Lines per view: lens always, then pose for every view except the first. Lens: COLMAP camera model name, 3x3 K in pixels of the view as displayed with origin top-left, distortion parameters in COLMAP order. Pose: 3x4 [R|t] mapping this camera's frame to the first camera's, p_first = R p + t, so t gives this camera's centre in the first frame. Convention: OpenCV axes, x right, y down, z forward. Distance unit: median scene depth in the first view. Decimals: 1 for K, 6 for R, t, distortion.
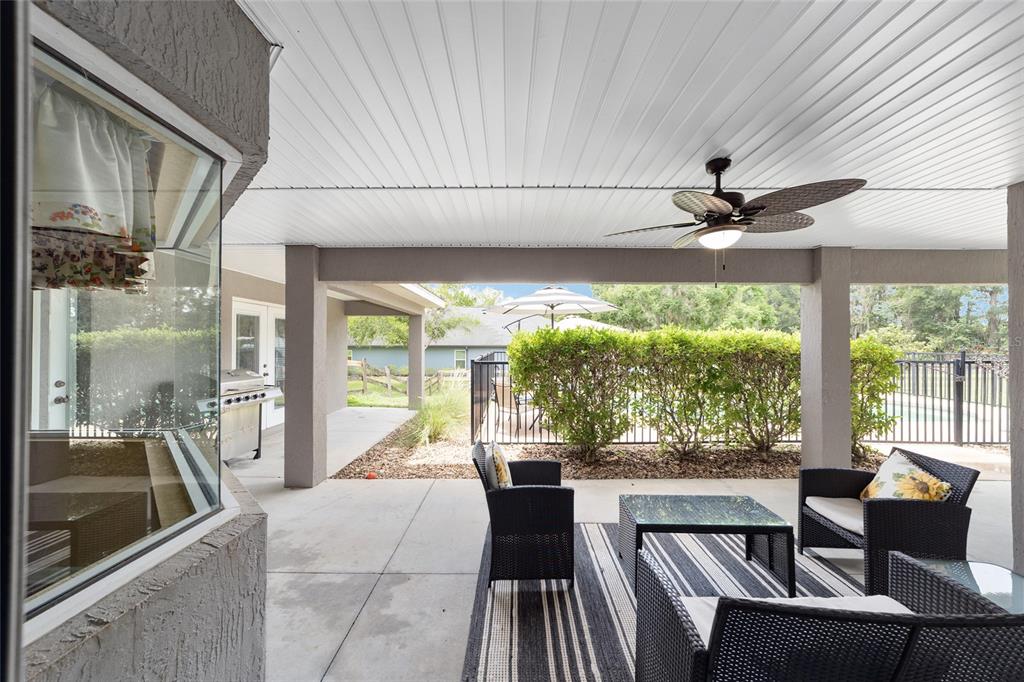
lens RADIAL K [[392.0, 0, 509.2], [0, 392.0, 339.7], [0, 0, 1]] dist [-0.018397, 0.010647]
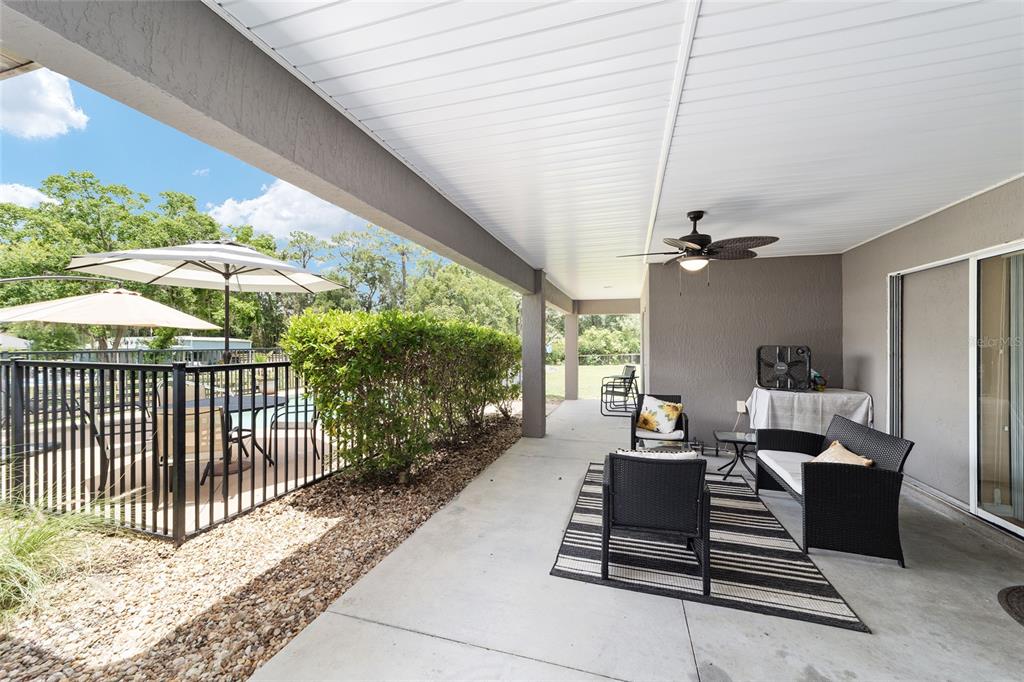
lens RADIAL K [[392.0, 0, 509.2], [0, 392.0, 339.7], [0, 0, 1]] dist [-0.018397, 0.010647]
pose [[0.285697, 0.011474, 0.958251, -0.561677], [-0.010767, 0.999904, -0.008763, 0.027651], [-0.958259, -0.007814, 0.285794, 0.631751]]
